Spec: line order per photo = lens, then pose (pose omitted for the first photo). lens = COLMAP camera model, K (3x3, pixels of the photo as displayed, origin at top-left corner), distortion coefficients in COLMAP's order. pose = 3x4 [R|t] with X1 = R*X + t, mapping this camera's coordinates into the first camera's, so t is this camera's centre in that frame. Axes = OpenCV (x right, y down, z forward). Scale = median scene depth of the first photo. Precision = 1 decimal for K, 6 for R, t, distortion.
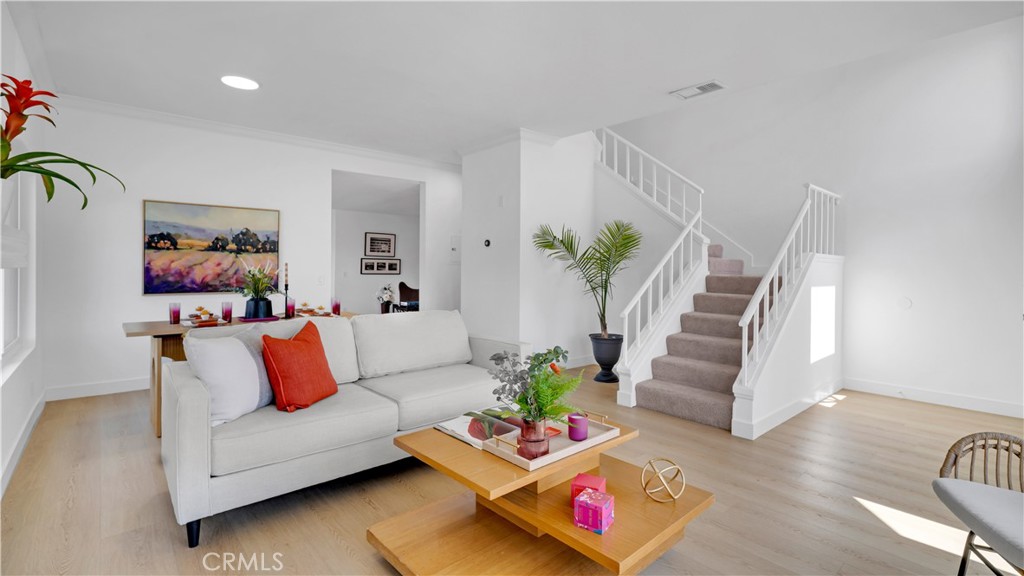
lens RADIAL K [[467.8, 0, 512.0], [0, 467.8, 288.0], [0, 0, 1]] dist [-0.000160, 0.000166]
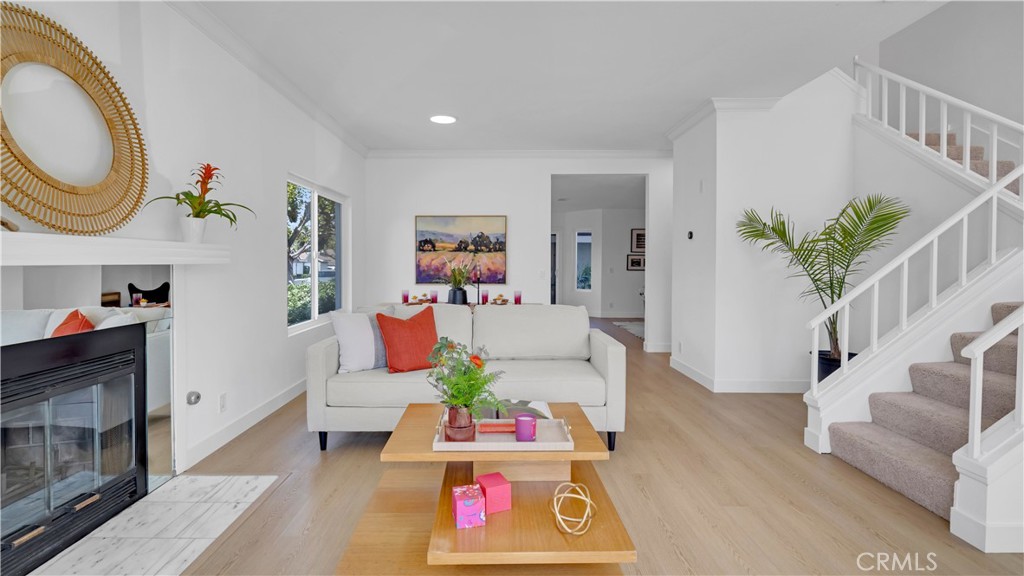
lens RADIAL K [[476.6, 0, 512.0], [0, 476.6, 288.0], [0, 0, 1]] dist [-0.000289, 0.000307]
pose [[0.747098, 0.027960, -0.664126, 0.342869], [-0.023614, 0.999601, 0.015519, -0.001994], [0.664295, 0.004088, 0.747459, 0.114607]]
